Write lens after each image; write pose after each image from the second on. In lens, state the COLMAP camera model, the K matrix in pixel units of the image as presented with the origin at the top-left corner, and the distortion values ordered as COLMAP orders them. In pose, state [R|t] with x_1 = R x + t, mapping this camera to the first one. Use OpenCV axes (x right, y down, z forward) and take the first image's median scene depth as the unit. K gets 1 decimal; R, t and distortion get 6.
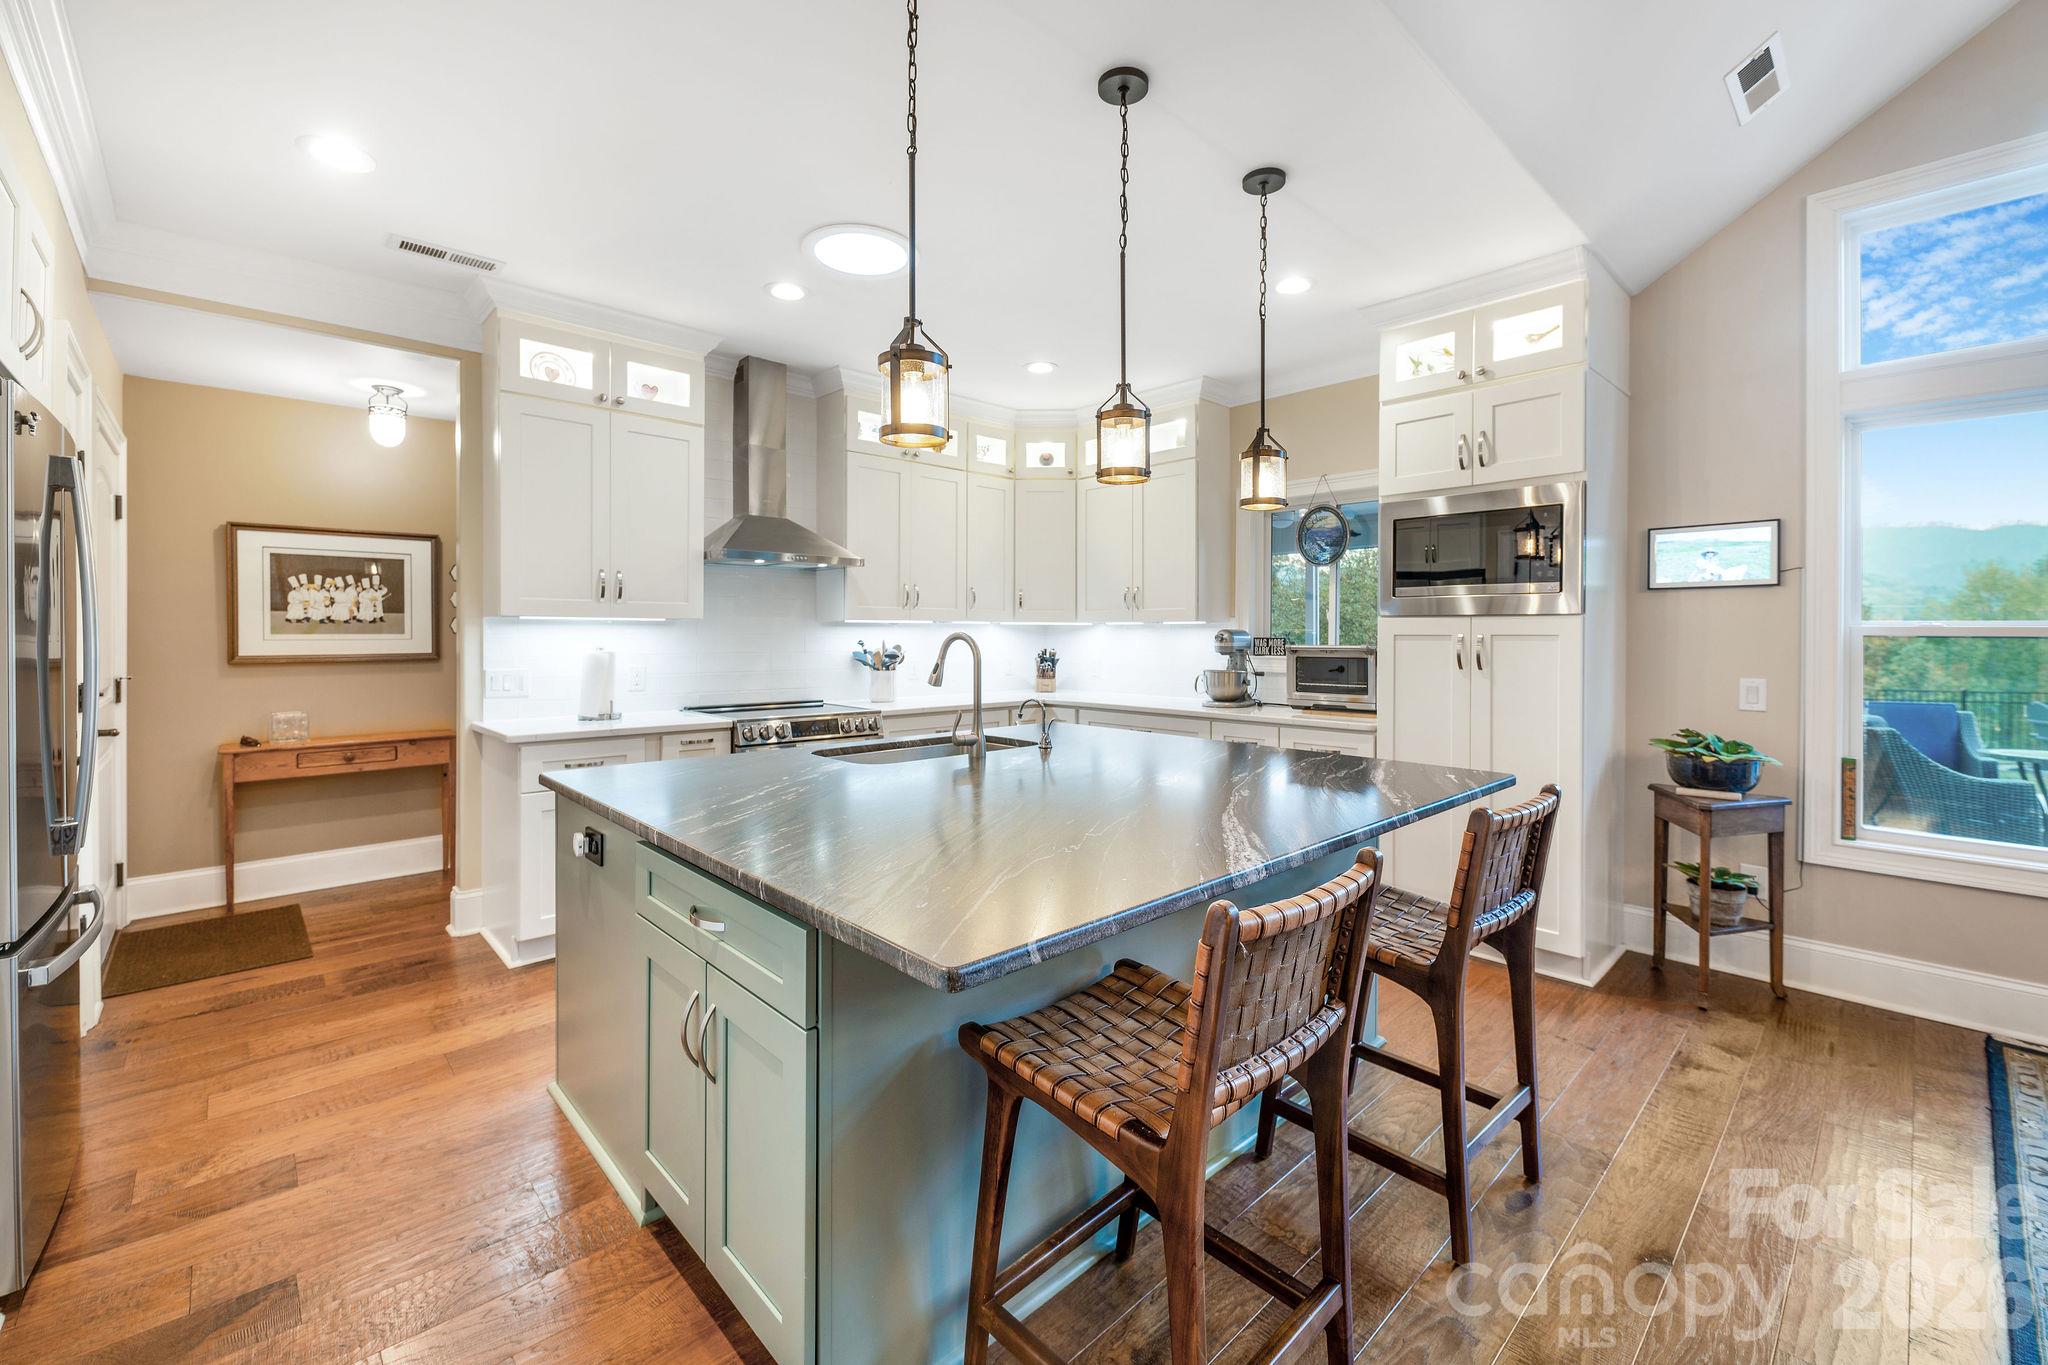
lens RADIAL K [[827.6, 0, 1004.6], [0, 827.6, 638.6], [0, 0, 1]] dist [0.002913, -0.004668]
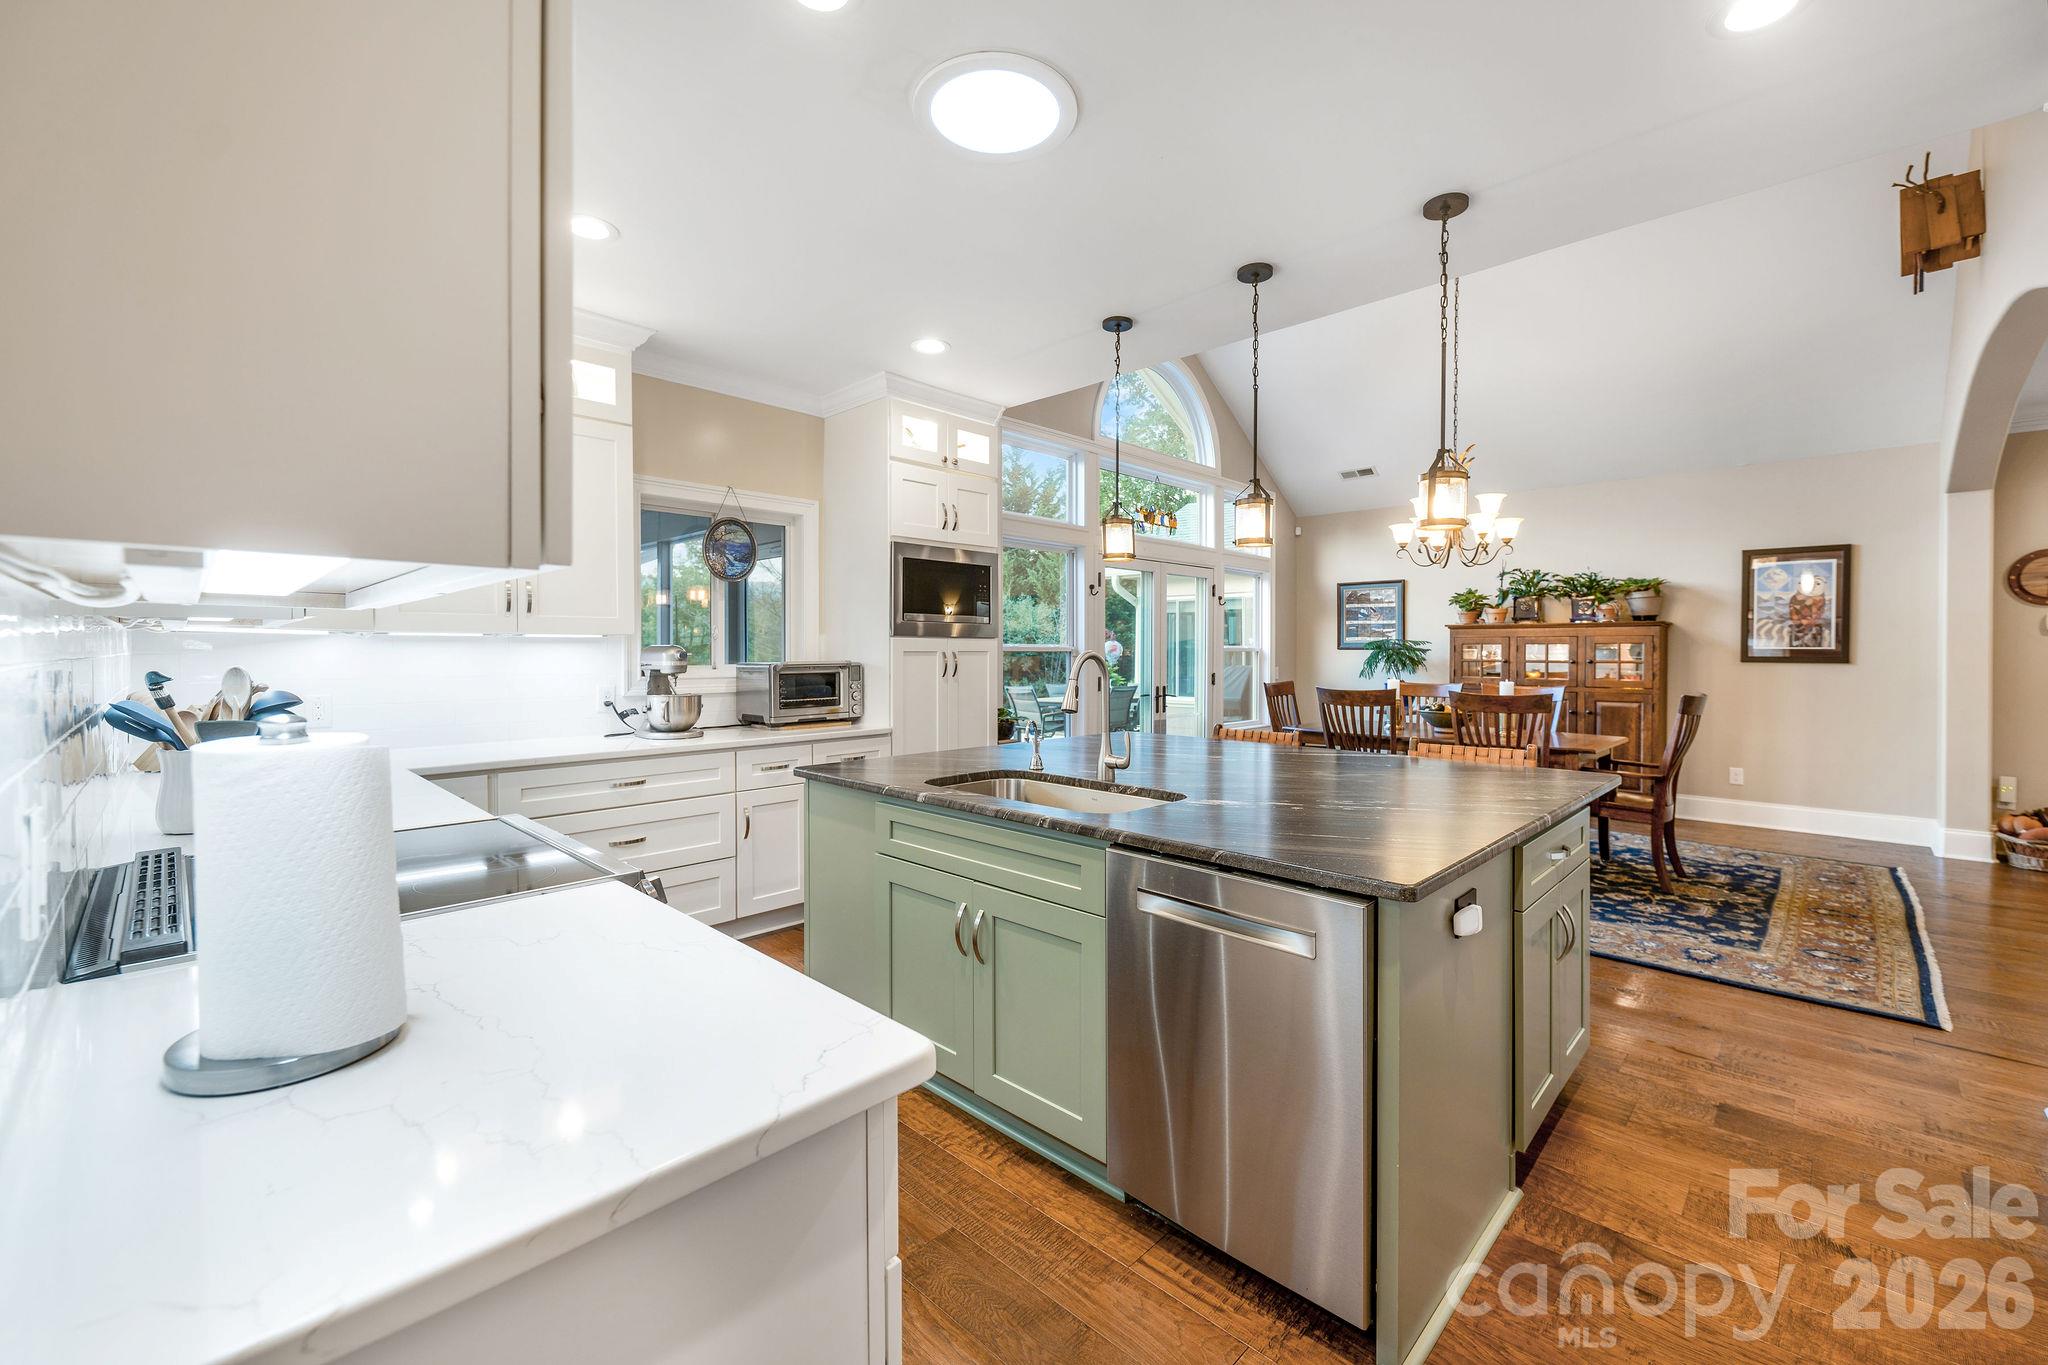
lens RADIAL K [[827.6, 0, 1055.2], [0, 827.6, 651.0], [0, 0, 1]] dist [0.002913, -0.004668]
pose [[-0.080365, 0.000330, 0.996765, -0.795770], [0.008171, 0.999967, 0.000328, -0.003977], [-0.996732, 0.008171, -0.080365, 0.914498]]
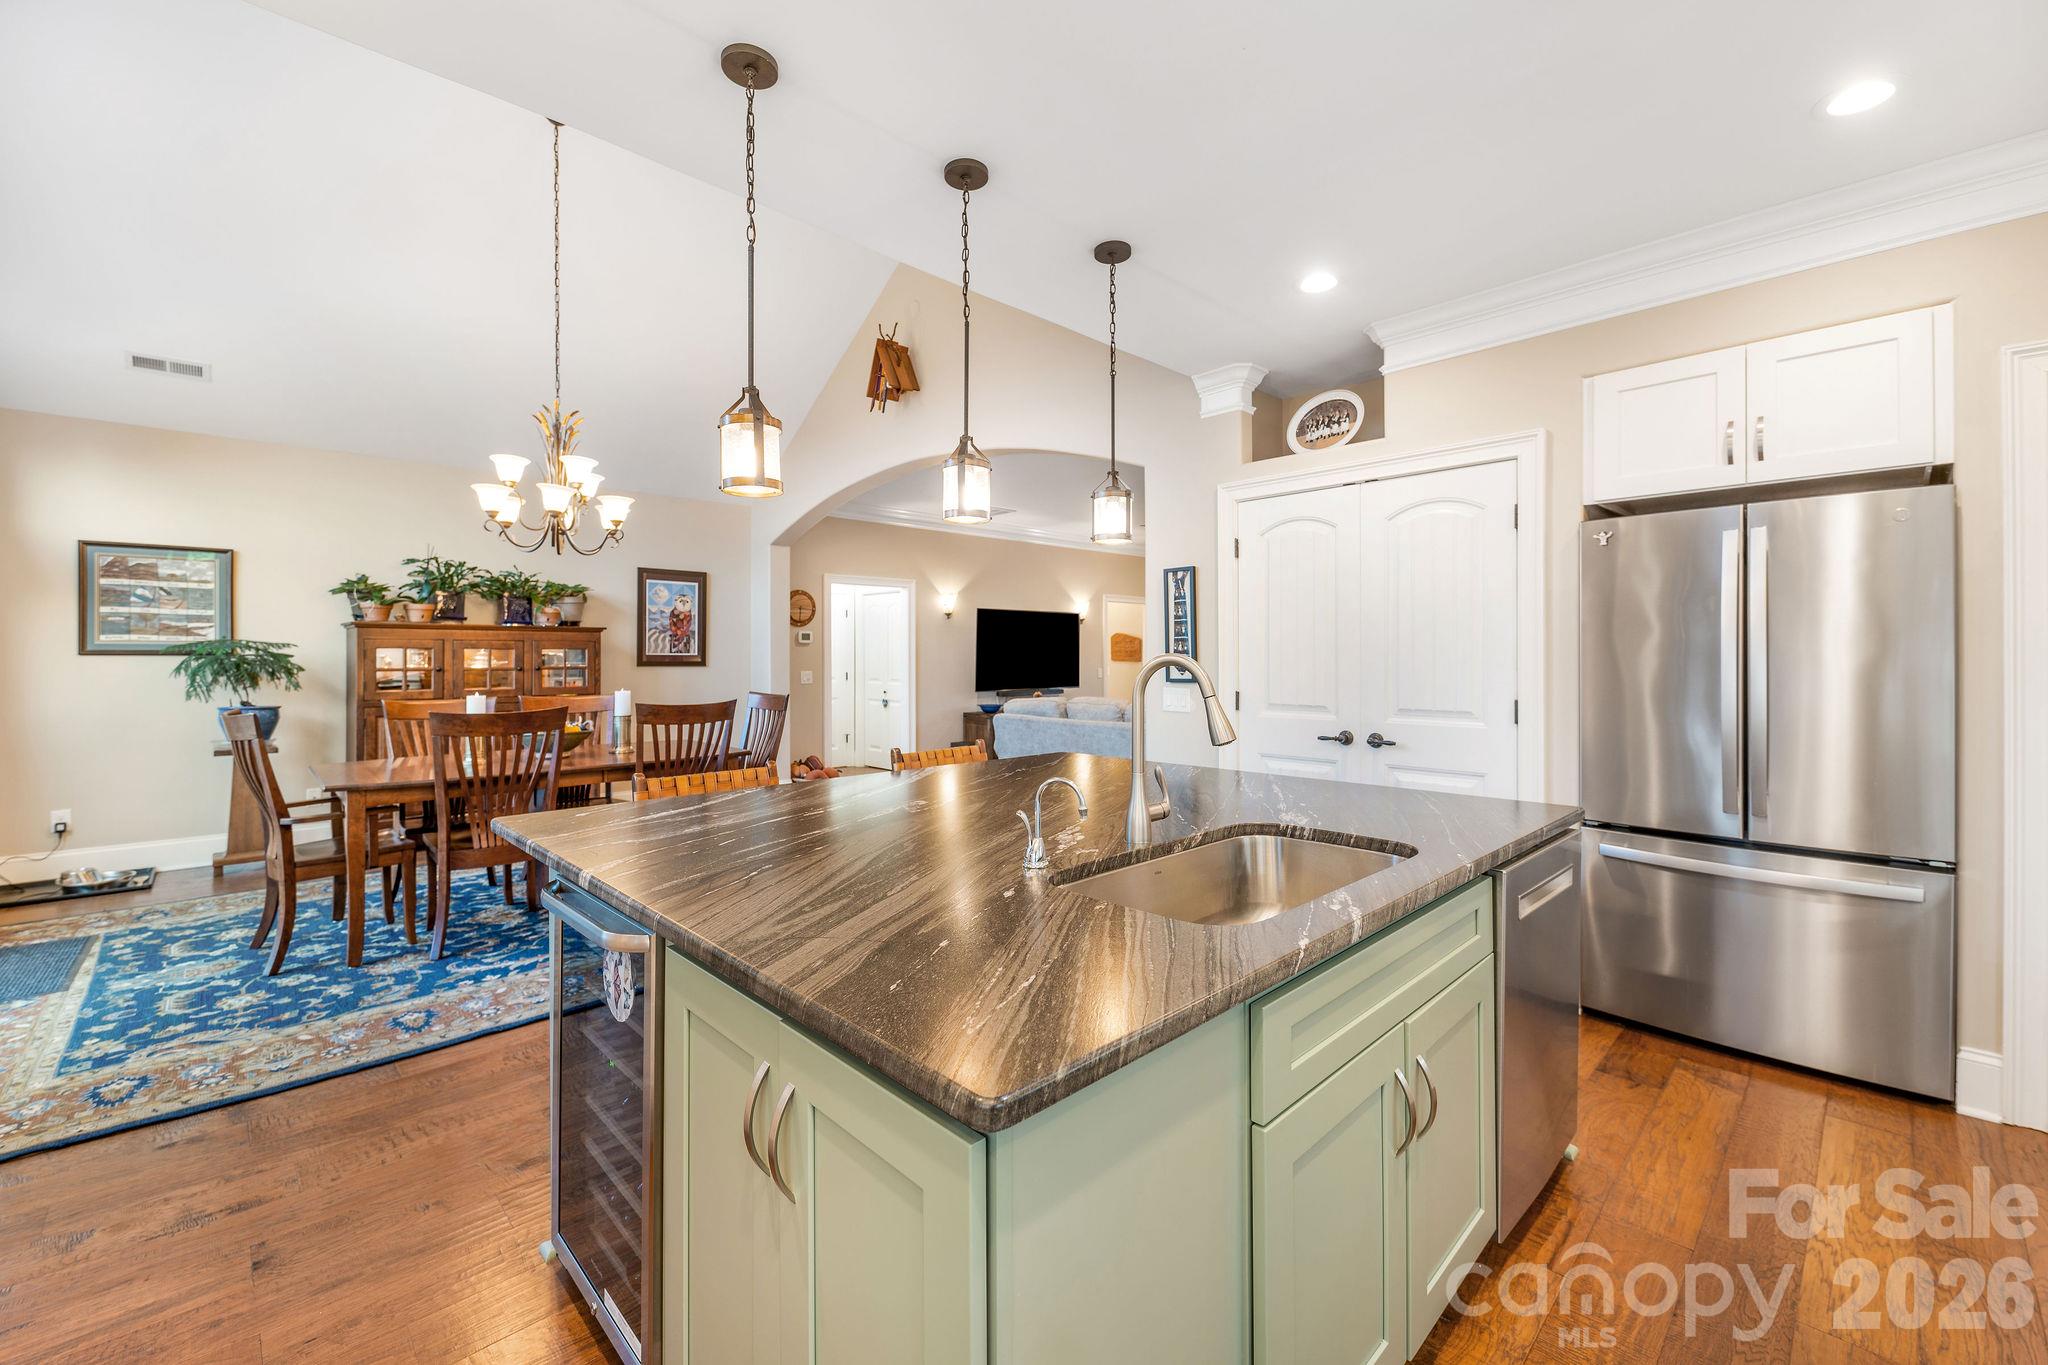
lens RADIAL K [[827.6, 0, 1013.0], [0, 827.6, 663.1], [0, 0, 1]] dist [0.002913, -0.004668]
pose [[-0.999777, 0.000194, -0.021097, 0.058003], [-0.000181, 0.999842, 0.017768, -0.012336], [0.021097, 0.017768, -0.999620, 1.345476]]
